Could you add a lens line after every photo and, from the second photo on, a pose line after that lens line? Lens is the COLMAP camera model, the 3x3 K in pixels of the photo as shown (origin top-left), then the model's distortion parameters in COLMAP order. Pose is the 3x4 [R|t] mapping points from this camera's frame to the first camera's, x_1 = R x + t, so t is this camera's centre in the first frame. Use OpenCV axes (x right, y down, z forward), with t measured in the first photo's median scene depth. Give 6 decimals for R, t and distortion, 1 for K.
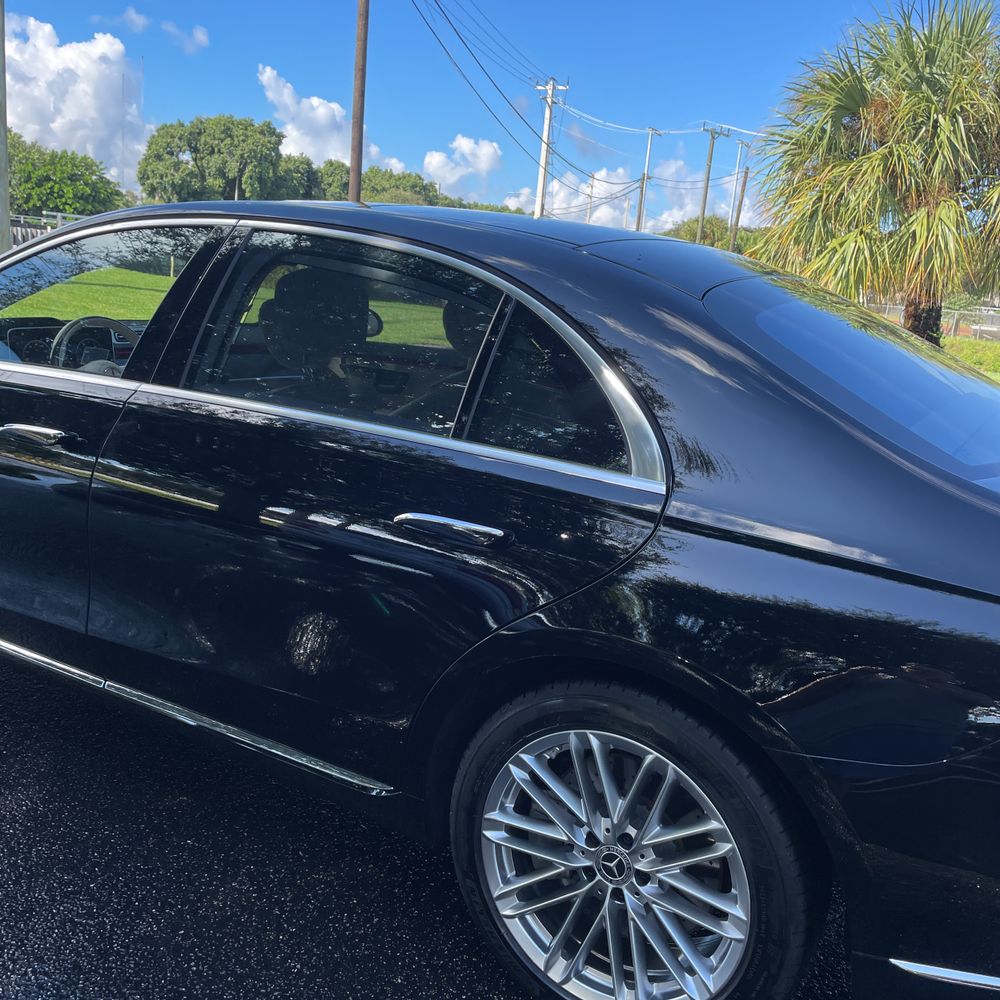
lens RADIAL K [[1026.2, 0, 500.1], [0, 1026.2, 498.6], [0, 0, 1]] dist [0.033504, 0.000000]
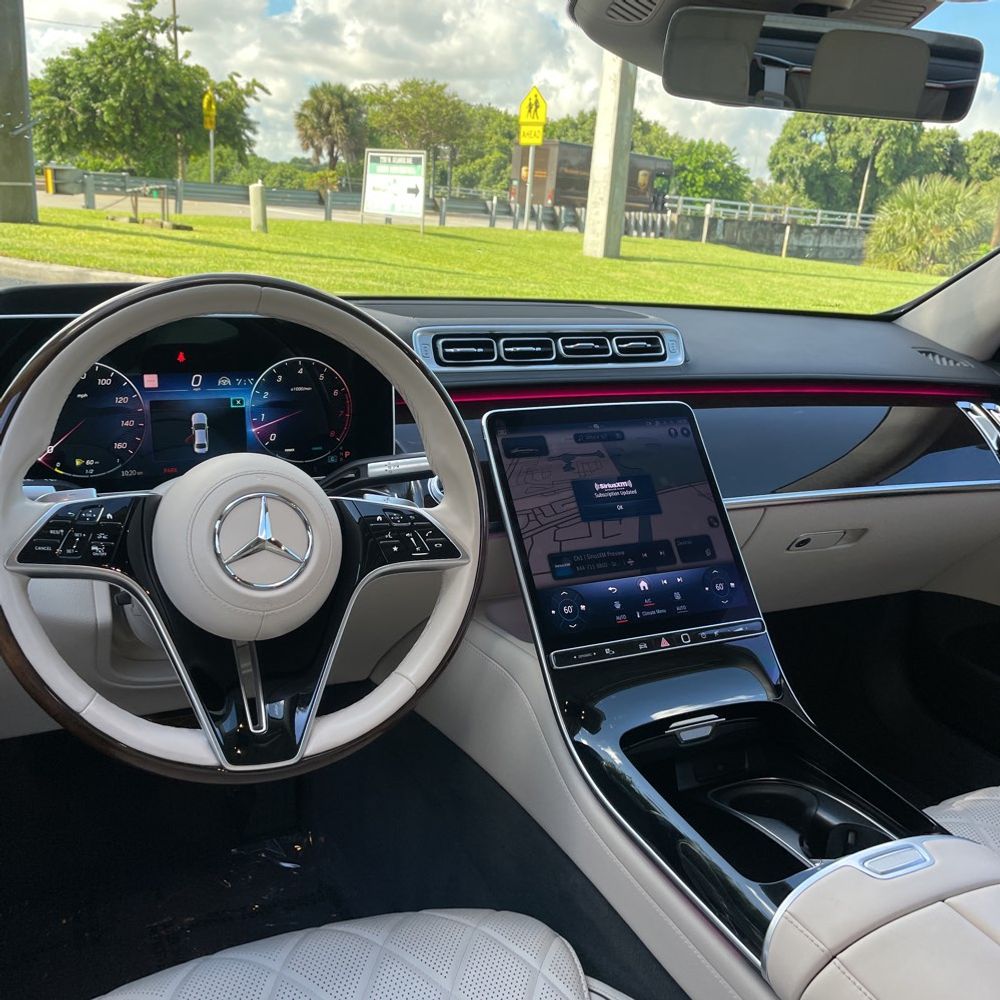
lens RADIAL K [[1026.2, 0, 481.3], [0, 1026.2, 514.1], [0, 0, 1]] dist [0.033504, 0.000000]
pose [[0.835171, 0.132631, -0.533759, -0.035235], [-0.118032, 0.991098, 0.061589, -0.021326], [0.537176, 0.011563, 0.843391, 0.132863]]
